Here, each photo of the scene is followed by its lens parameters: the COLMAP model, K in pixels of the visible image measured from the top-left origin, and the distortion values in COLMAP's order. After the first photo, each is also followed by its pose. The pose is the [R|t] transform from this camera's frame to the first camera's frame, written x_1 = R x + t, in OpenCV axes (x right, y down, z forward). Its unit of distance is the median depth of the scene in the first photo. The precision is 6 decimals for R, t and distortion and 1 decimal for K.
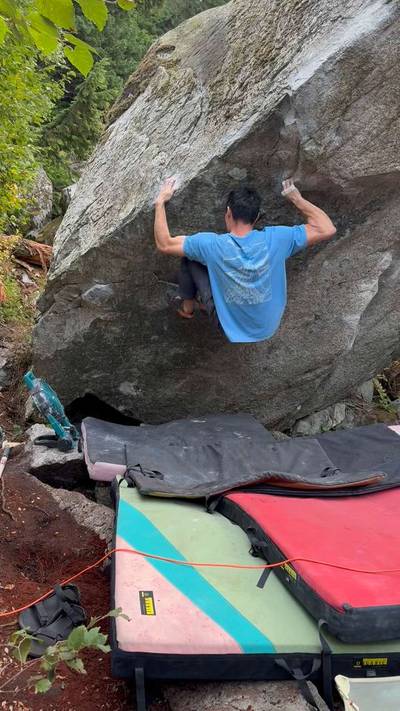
lens RADIAL K [[594.5, 0, 200.0], [0, 594.5, 355.5], [0, 0, 1]] dist [0.187036, -0.403542]
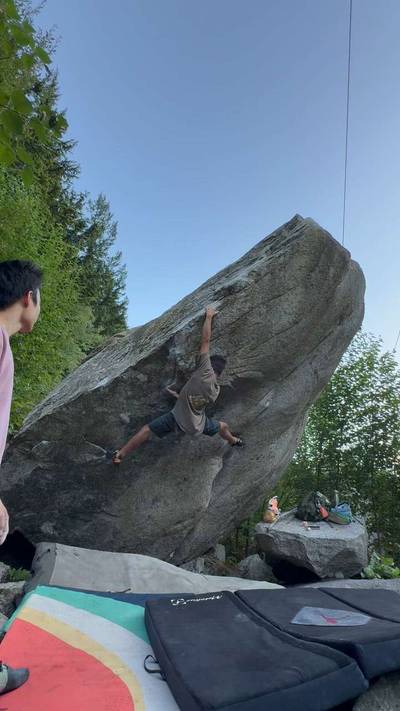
lens RADIAL K [[320.8, 0, 200.0], [0, 320.8, 355.5], [0, 0, 1]] dist [-0.008804, -0.000254]
pose [[0.981406, 0.137412, 0.134014, 0.078757], [-0.041214, 0.832777, -0.552072, 0.131333], [-0.187465, 0.536283, 0.822956, 0.132817]]
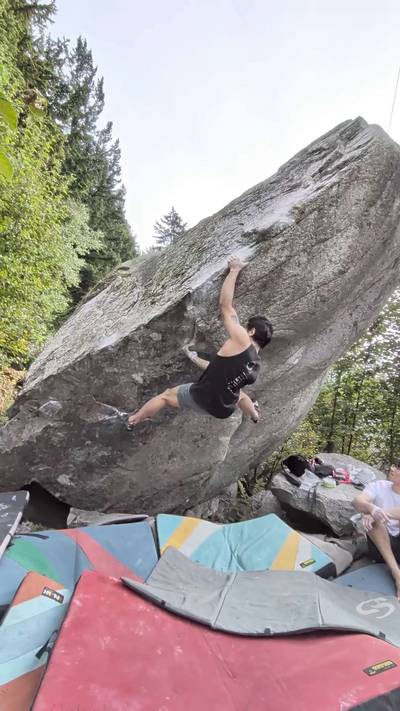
lens RADIAL K [[344.6, 0, 196.6], [0, 344.6, 351.5], [0, 0, 1]] dist [0.001226, -0.000766]
pose [[0.984350, 0.110189, 0.137523, 0.040868], [-0.064055, 0.950743, -0.303290, -0.004013], [-0.164168, 0.289735, 0.942922, 0.137034]]
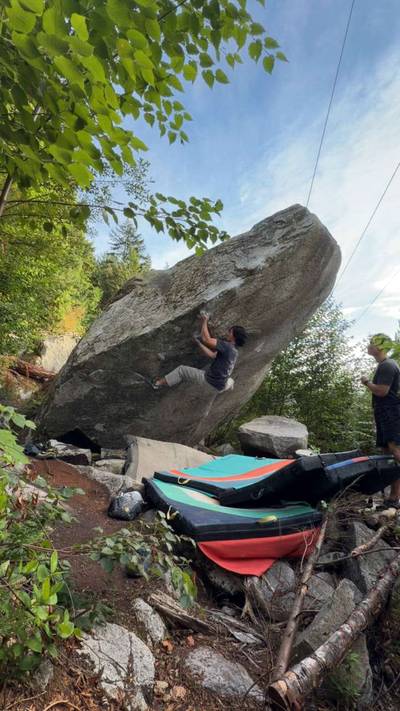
lens RADIAL K [[306.7, 0, 200.0], [0, 306.7, 355.5], [0, 0, 1]] dist [0.000611, 0.000209]
pose [[0.936173, 0.147153, 0.319259, -0.188542], [-0.046445, 0.951987, -0.302596, 0.135412], [-0.348459, 0.268454, 0.898059, -0.079750]]
